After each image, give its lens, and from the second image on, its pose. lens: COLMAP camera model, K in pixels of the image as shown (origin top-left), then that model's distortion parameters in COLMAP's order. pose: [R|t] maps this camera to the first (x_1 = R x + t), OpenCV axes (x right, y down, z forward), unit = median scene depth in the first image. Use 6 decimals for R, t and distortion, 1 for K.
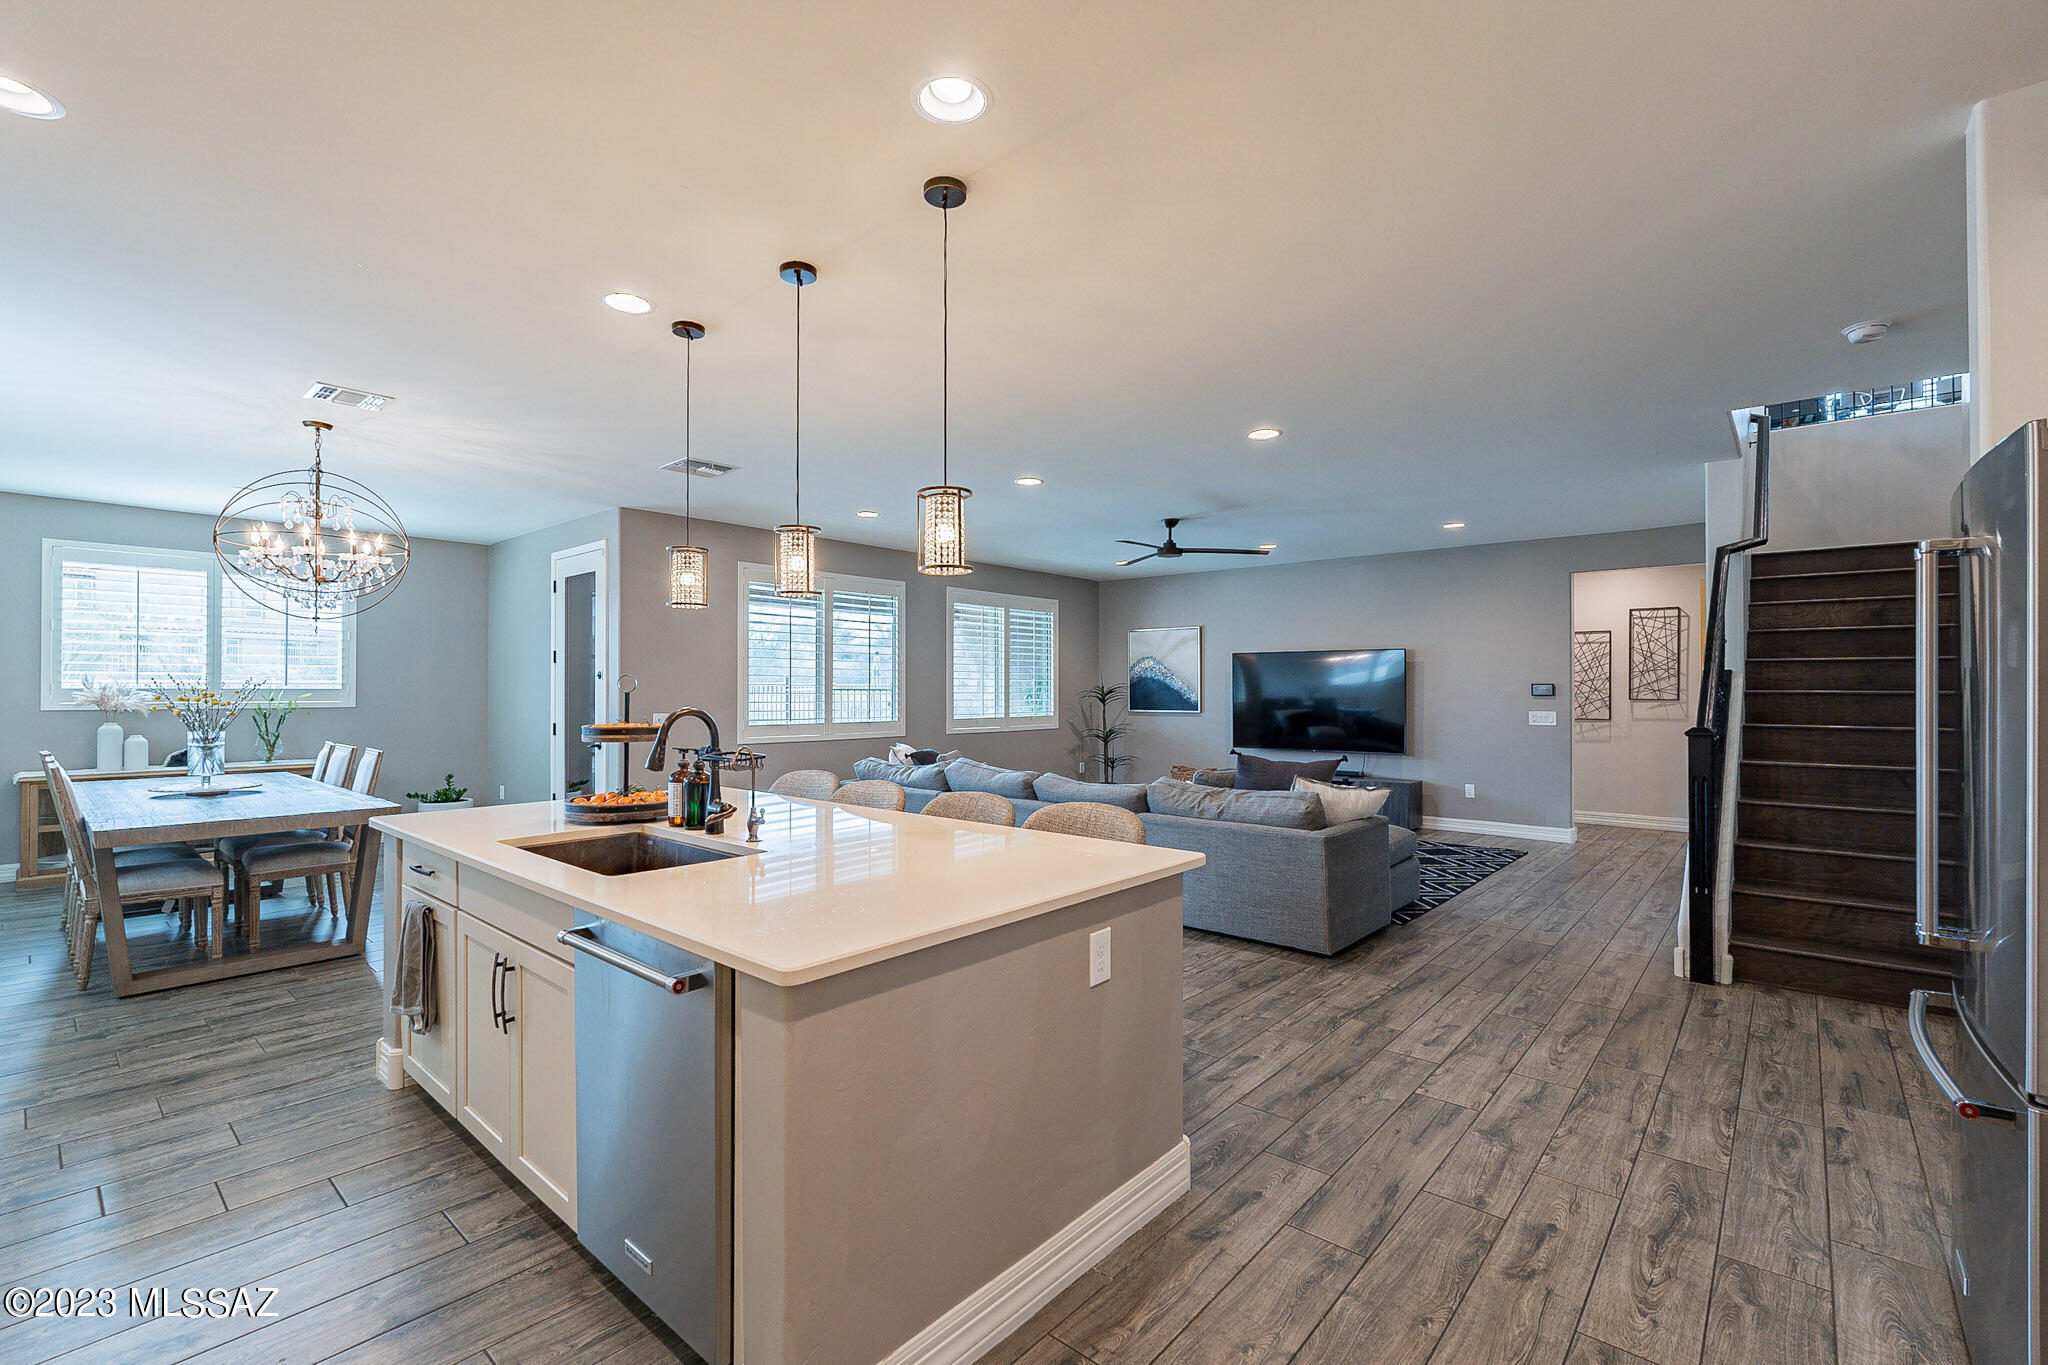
lens RADIAL K [[895.8, 0, 1018.0], [0, 895.8, 684.0], [0, 0, 1]] dist [0.000491, 0.000144]
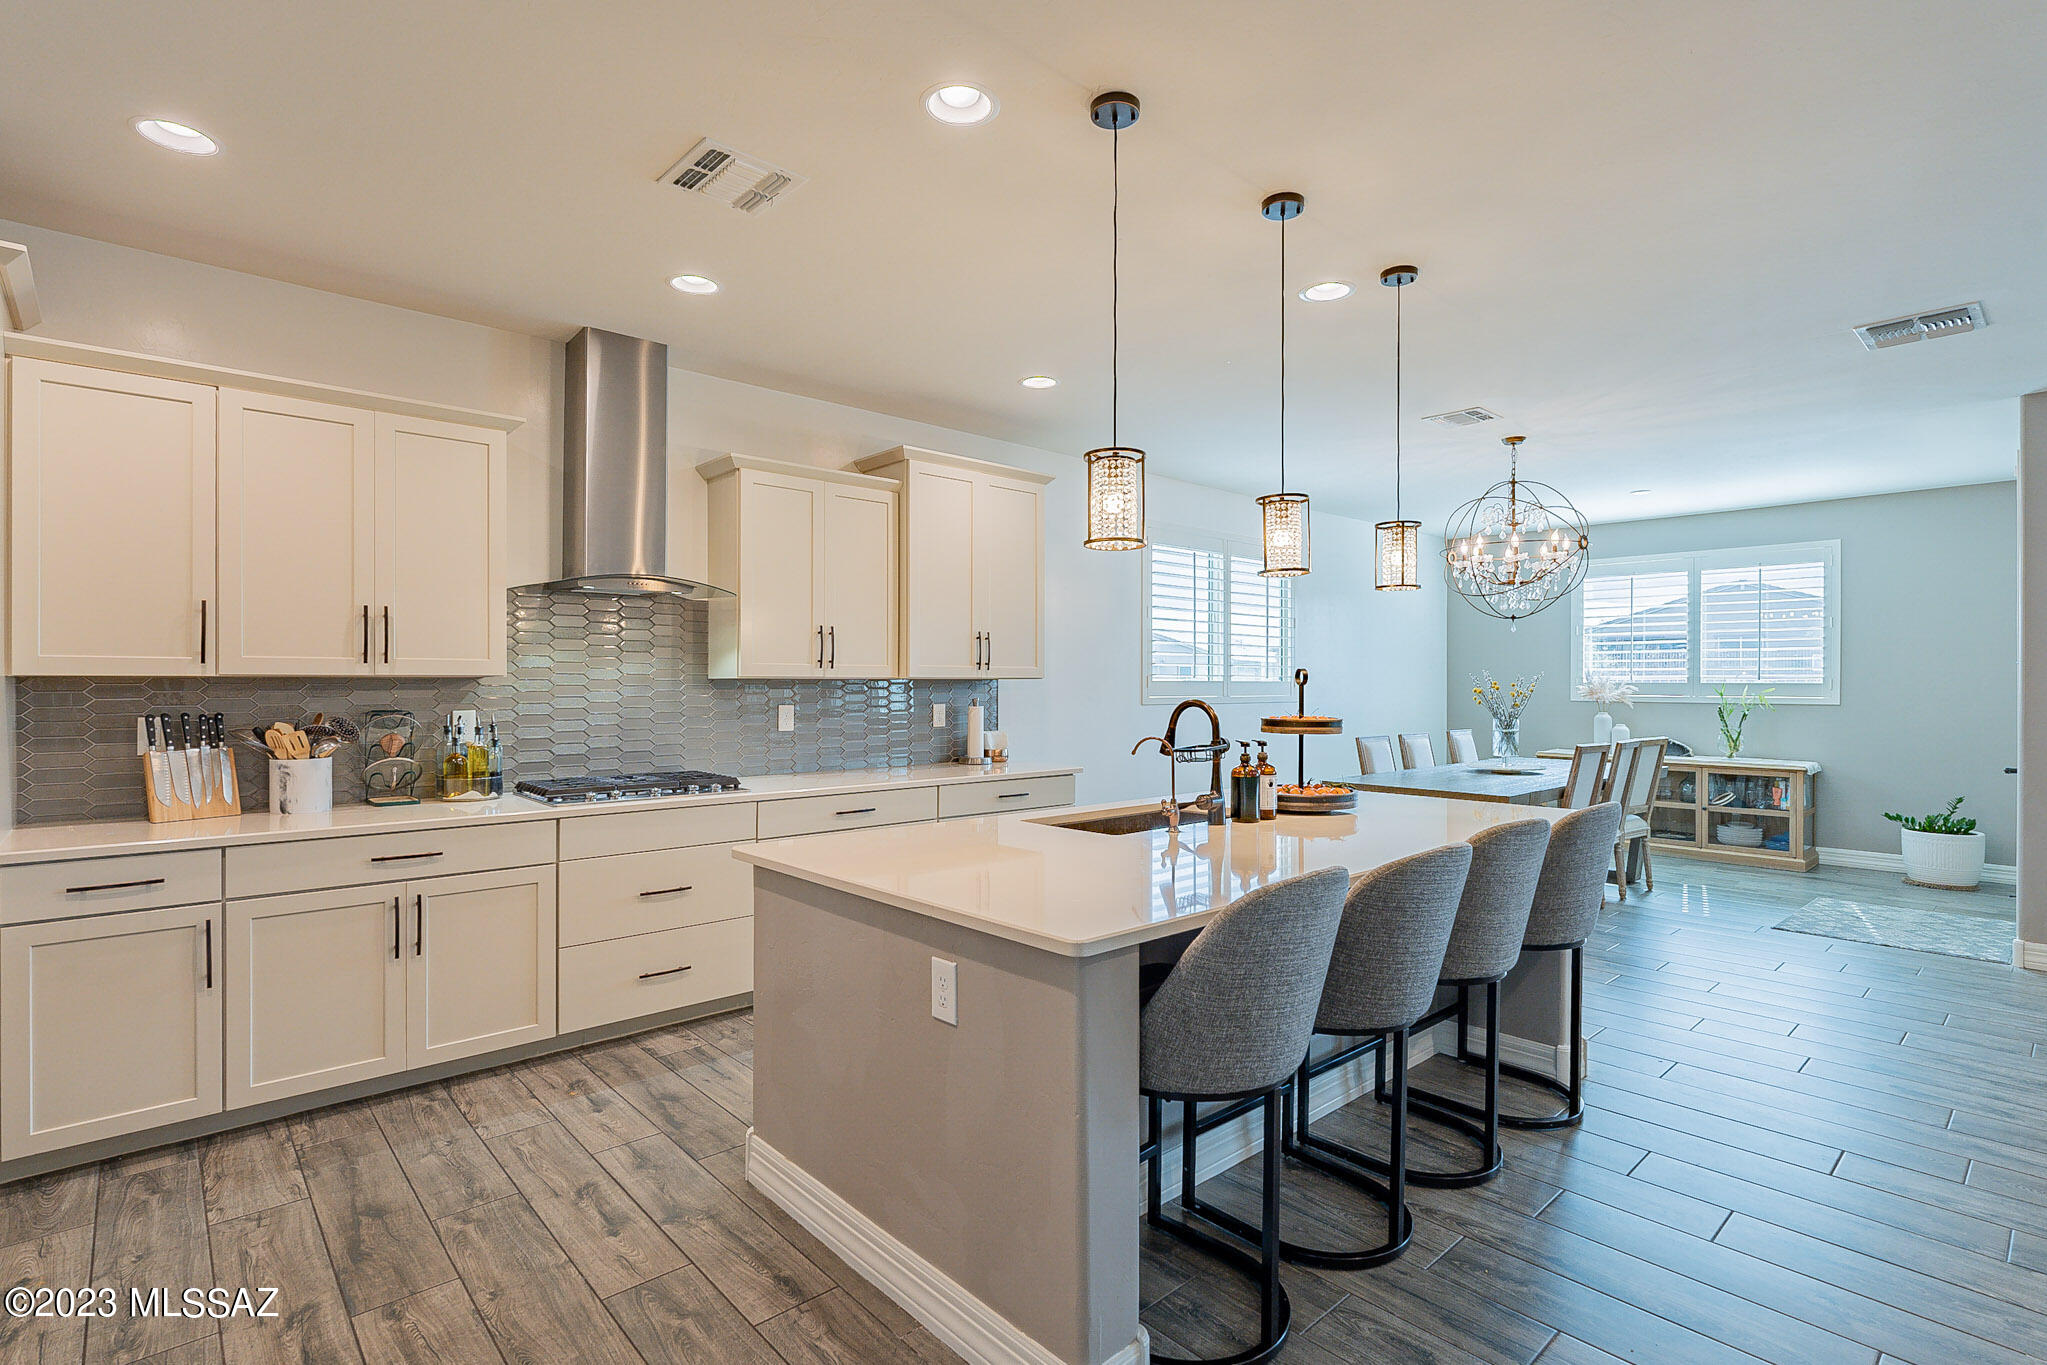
lens RADIAL K [[999.7, 0, 1023.5], [0, 999.7, 682.5], [0, 0, 1]] dist [-0.001371, 0.000782]
pose [[-0.121176, -0.001494, -0.992630, 0.740079], [0.005340, 0.999983, -0.002157, 0.007331], [0.992617, -0.005562, -0.121166, 0.850548]]
